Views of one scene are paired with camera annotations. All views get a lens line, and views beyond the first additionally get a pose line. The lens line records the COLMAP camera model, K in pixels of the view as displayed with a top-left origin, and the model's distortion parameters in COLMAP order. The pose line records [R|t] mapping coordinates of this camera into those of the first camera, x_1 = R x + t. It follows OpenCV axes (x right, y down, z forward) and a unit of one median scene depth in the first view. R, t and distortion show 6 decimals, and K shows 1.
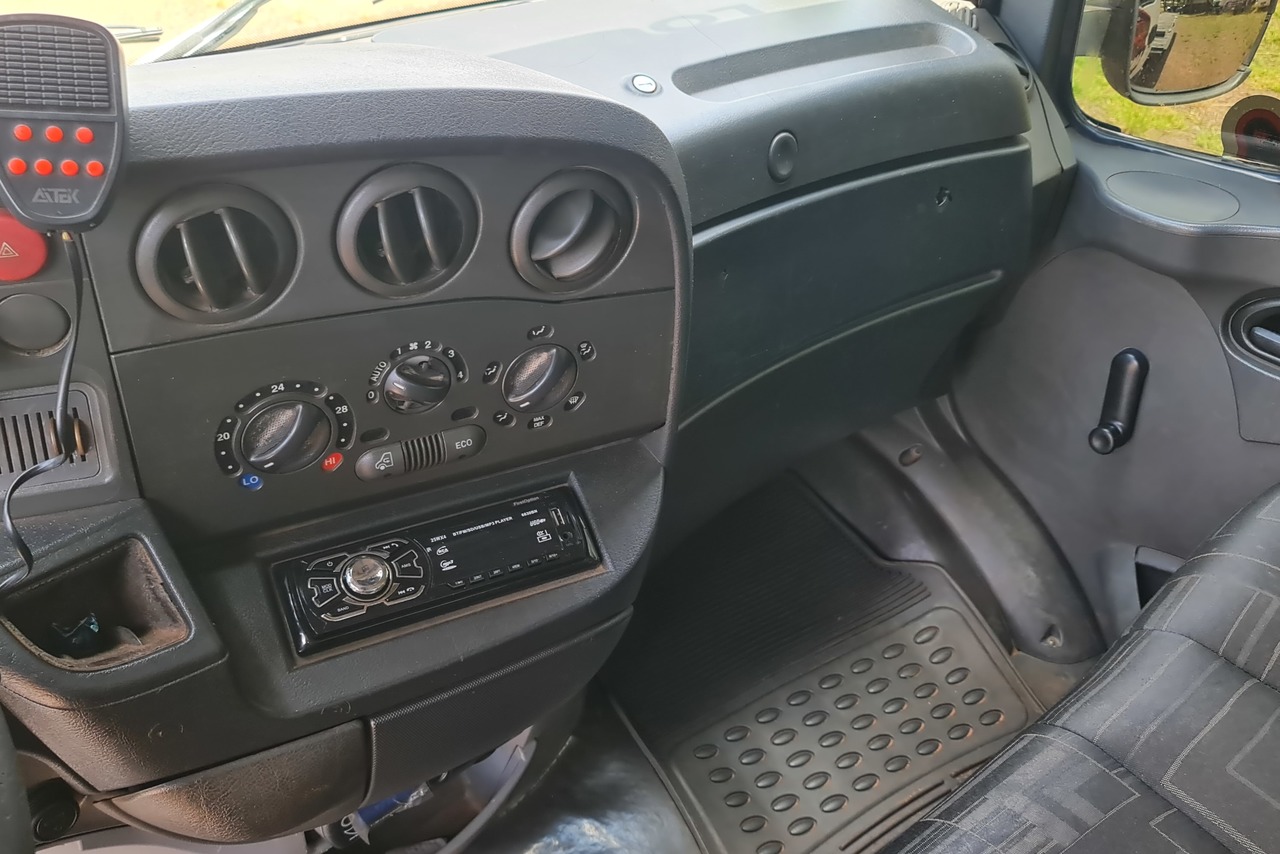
lens RADIAL K [[1283.6, 0, 653.2], [0, 1283.6, 409.7], [0, 0, 1]] dist [0.039376, 0.016237]
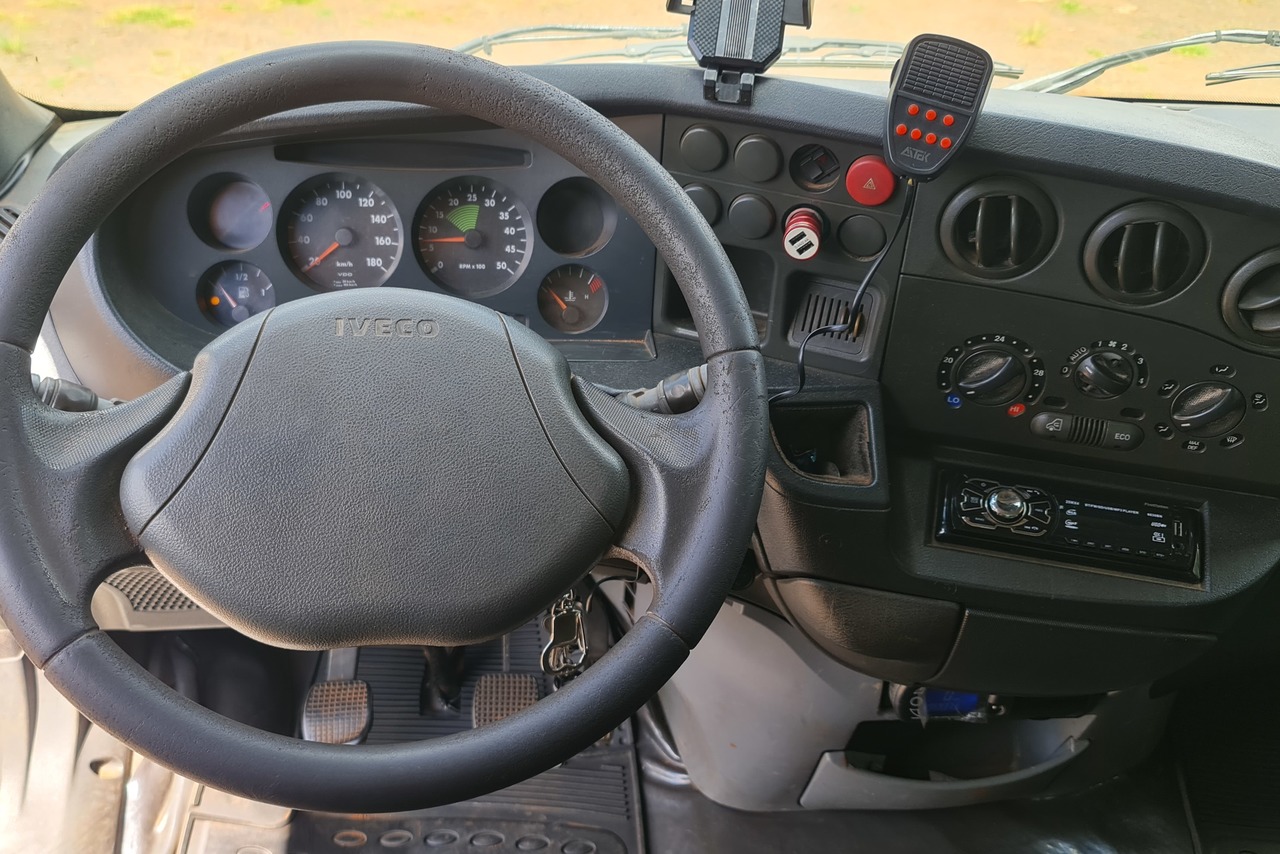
lens RADIAL K [[1283.6, 0, 653.2], [0, 1283.6, 409.7], [0, 0, 1]] dist [0.039376, 0.016237]
pose [[0.790282, 0.349651, -0.503188, 0.112867], [-0.370520, 0.926749, 0.062051, 0.095763], [0.488025, 0.137403, 0.861946, -0.290109]]
